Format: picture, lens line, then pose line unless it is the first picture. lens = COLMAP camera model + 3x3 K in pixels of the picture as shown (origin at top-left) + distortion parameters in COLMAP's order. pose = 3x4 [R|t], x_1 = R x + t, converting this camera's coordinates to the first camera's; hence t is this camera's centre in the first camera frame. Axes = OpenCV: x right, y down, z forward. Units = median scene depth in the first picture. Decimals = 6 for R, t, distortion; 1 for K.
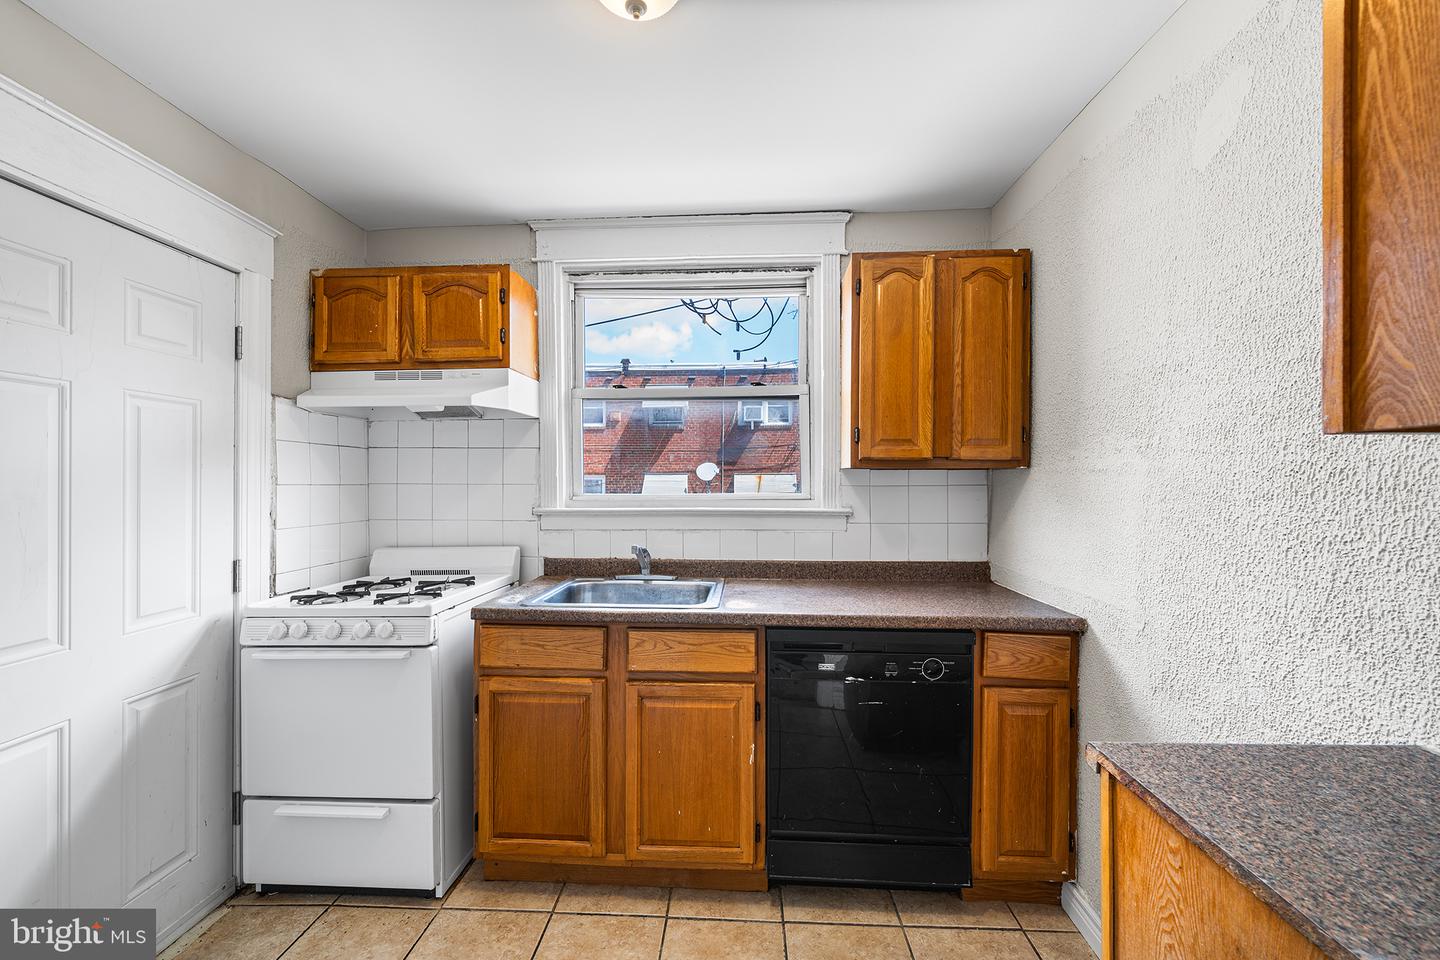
lens RADIAL K [[572.4, 0, 720.0], [0, 572.4, 480.0], [0, 0, 1]] dist [-0.000299, 0.000003]
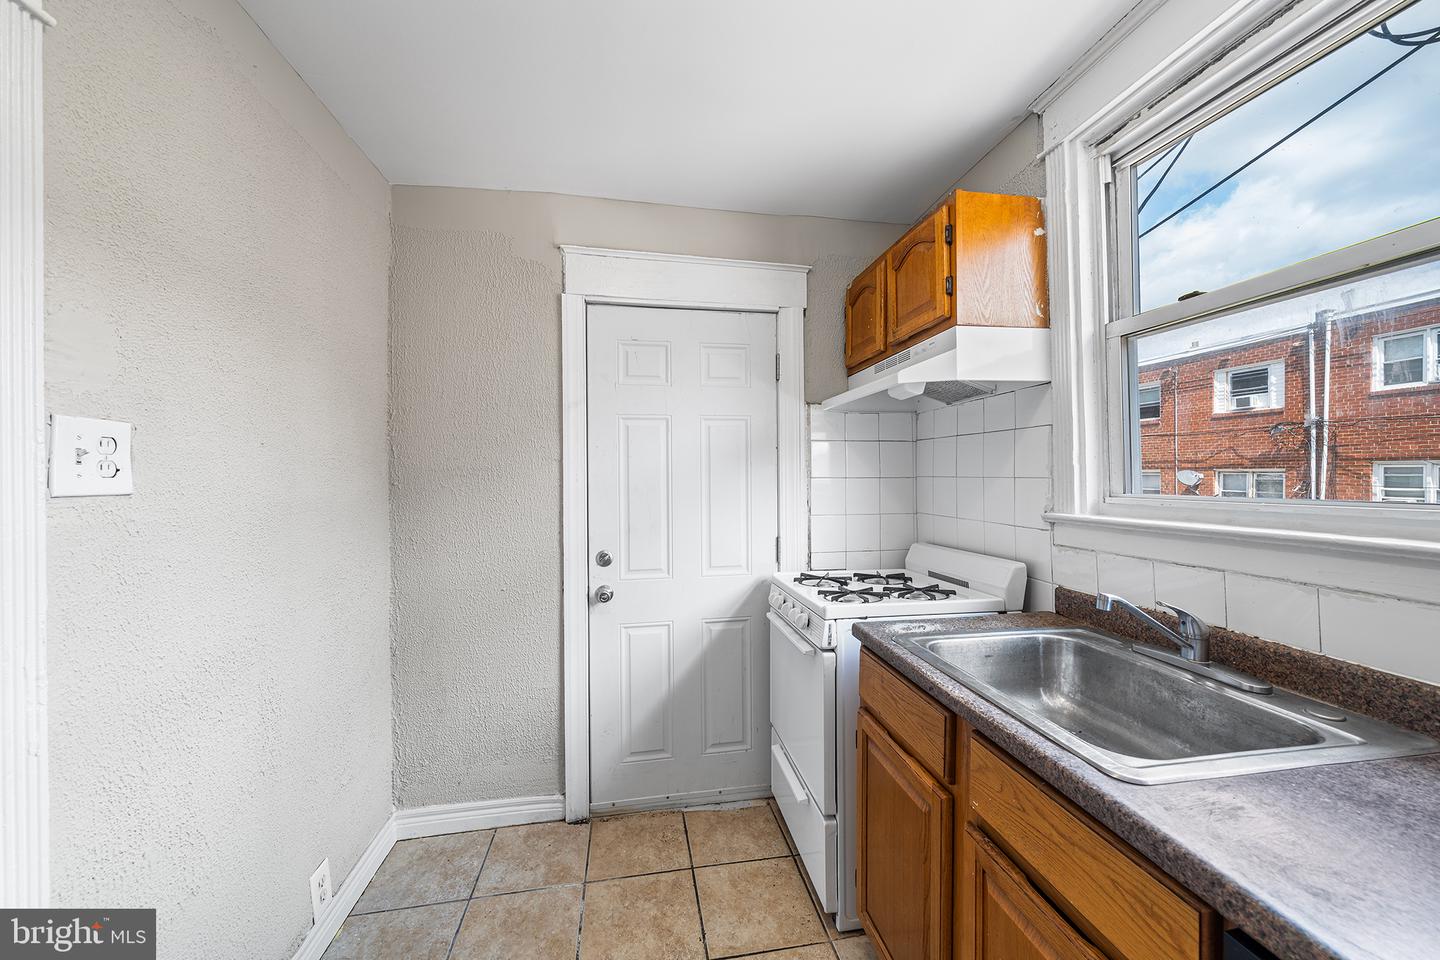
lens RADIAL K [[538.1, 0, 718.8], [0, 538.1, 474.2], [0, 0, 1]] dist [0.000132, -0.000058]
pose [[0.206630, -0.002603, -0.978416, 0.267626], [0.009979, 0.999950, -0.000553, -0.000772], [0.978368, -0.009649, 0.206646, 0.543678]]
